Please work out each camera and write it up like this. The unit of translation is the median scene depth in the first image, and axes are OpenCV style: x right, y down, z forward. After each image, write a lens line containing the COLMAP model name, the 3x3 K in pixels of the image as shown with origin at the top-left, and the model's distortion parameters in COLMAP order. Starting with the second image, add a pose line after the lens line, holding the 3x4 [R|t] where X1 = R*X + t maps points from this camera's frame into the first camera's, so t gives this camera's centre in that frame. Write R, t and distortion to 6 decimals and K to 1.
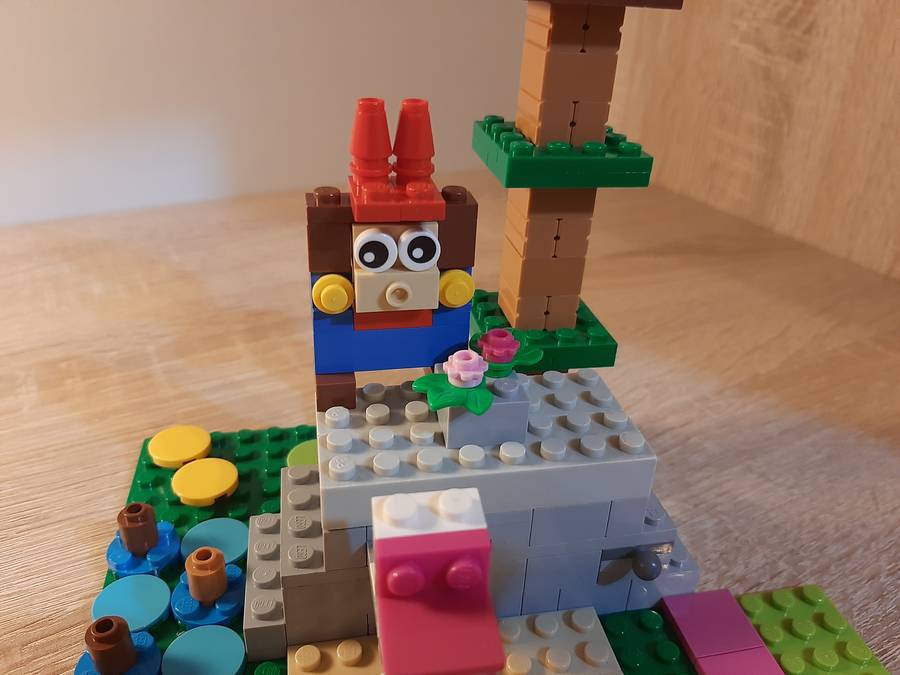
lens RADIAL K [[736.0, 0, 451.5], [0, 736.0, 339.4], [0, 0, 1]] dist [0.019563, -0.115118]
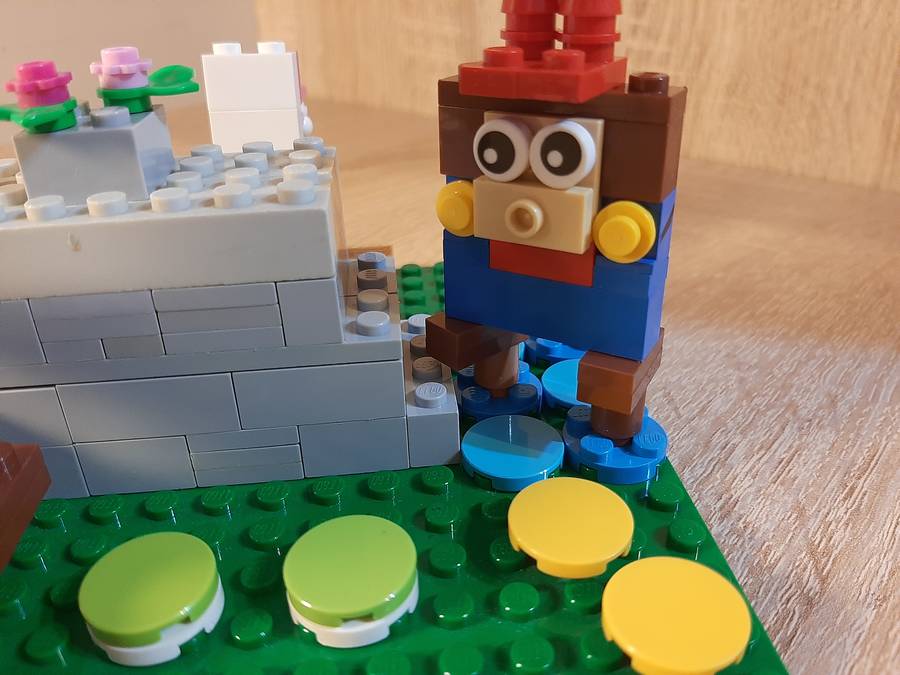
lens RADIAL K [[739.4, 0, 450.0], [0, 739.4, 337.5], [0, 0, 1]] dist [0.105450, -0.235499]
pose [[0.935874, -0.220350, 0.274929, 0.121118], [0.219015, 0.975059, 0.035950, 0.053664], [-0.275993, 0.026568, 0.960792, 0.227057]]
